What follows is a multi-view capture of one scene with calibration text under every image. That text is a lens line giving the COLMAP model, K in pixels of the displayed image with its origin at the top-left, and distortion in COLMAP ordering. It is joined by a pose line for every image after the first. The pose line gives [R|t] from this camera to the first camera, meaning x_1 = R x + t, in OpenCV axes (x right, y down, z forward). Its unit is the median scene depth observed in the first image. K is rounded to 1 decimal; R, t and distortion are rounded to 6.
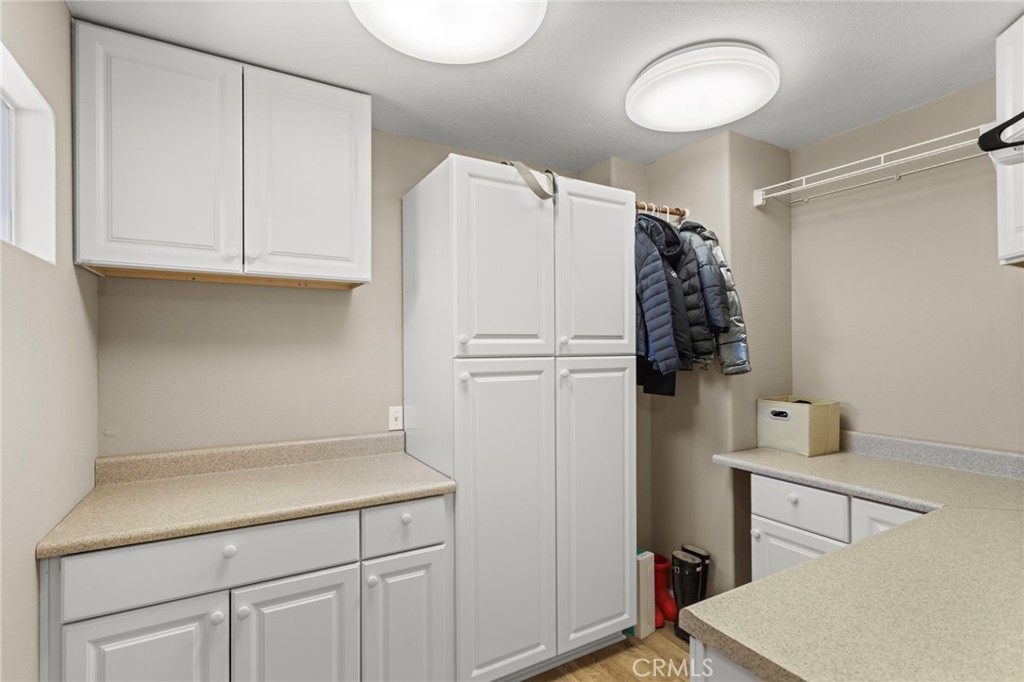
lens RADIAL K [[484.1, 0, 511.4], [0, 484.1, 347.8], [0, 0, 1]] dist [-0.000972, 0.001347]
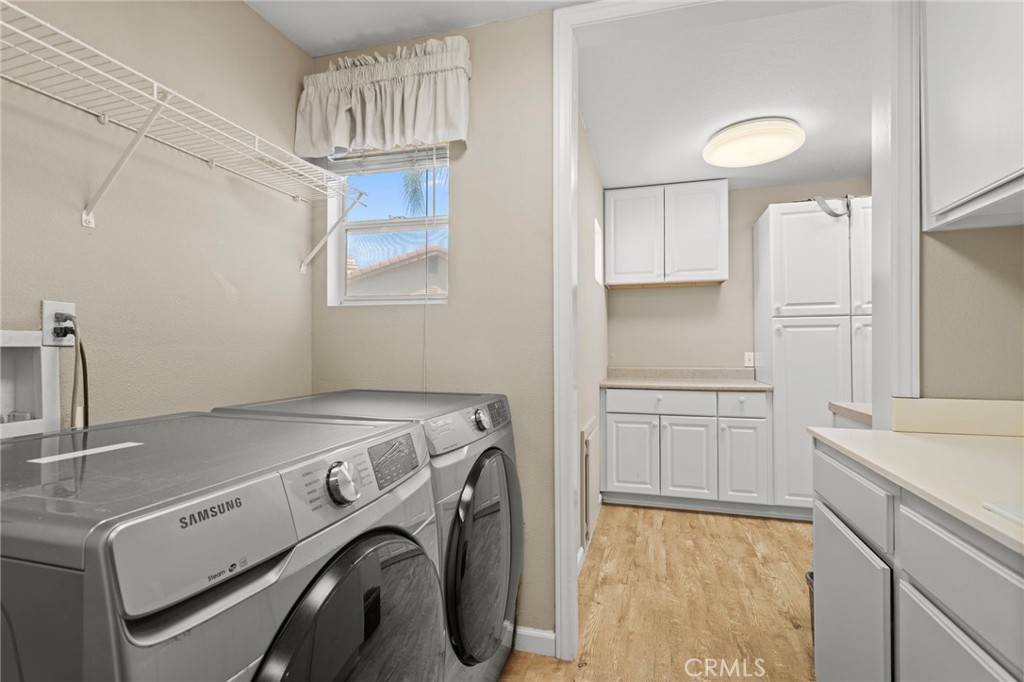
lens RADIAL K [[484.1, 0, 507.5], [0, 484.1, 345.4], [0, 0, 1]] dist [-0.000972, 0.001347]
pose [[0.684852, -0.000598, -0.728682, 0.520944], [0.001596, 0.999998, 0.000680, 0.123151], [0.728681, -0.001628, 0.684852, -0.955684]]
